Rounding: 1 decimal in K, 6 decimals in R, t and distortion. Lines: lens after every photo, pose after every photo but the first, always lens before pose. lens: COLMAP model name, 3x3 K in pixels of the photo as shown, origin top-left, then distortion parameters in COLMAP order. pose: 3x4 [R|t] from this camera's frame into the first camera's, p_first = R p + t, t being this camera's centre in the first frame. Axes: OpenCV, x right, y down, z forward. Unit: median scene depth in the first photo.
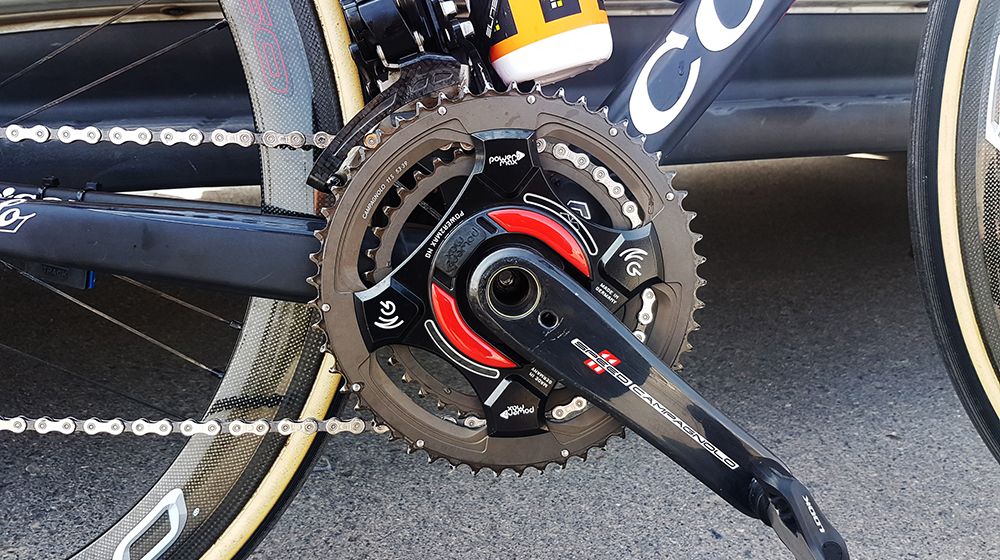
lens RADIAL K [[787.6, 0, 493.9], [0, 787.6, 291.2], [0, 0, 1]] dist [0.234980, -0.491559]
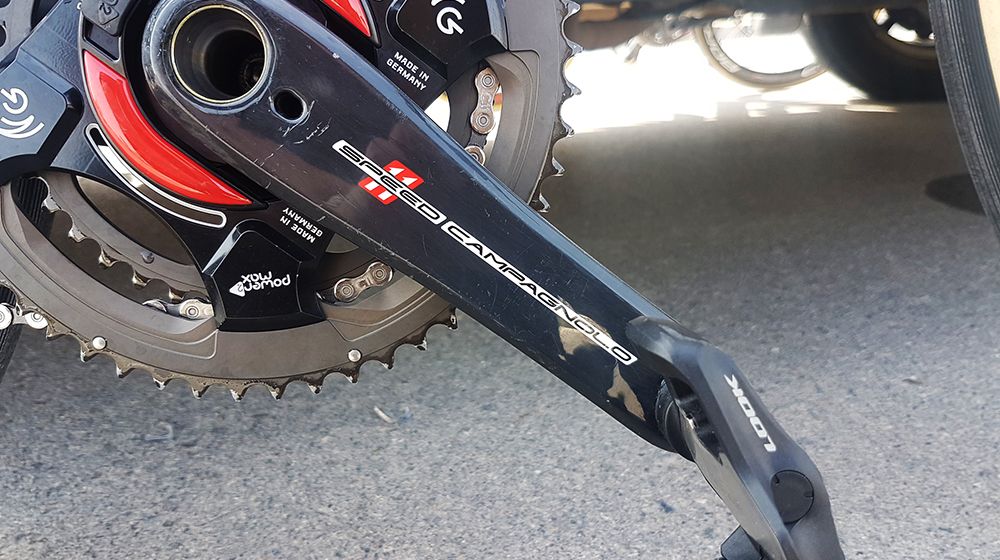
lens RADIAL K [[735.9, 0, 501.4], [0, 735.9, 315.9], [0, 0, 1]] dist [0.176092, -0.369705]
pose [[0.998840, -0.028319, -0.038934, 0.155869], [0.028226, 0.999597, -0.002942, 0.125841], [0.039002, 0.001840, 0.999237, 0.320121]]
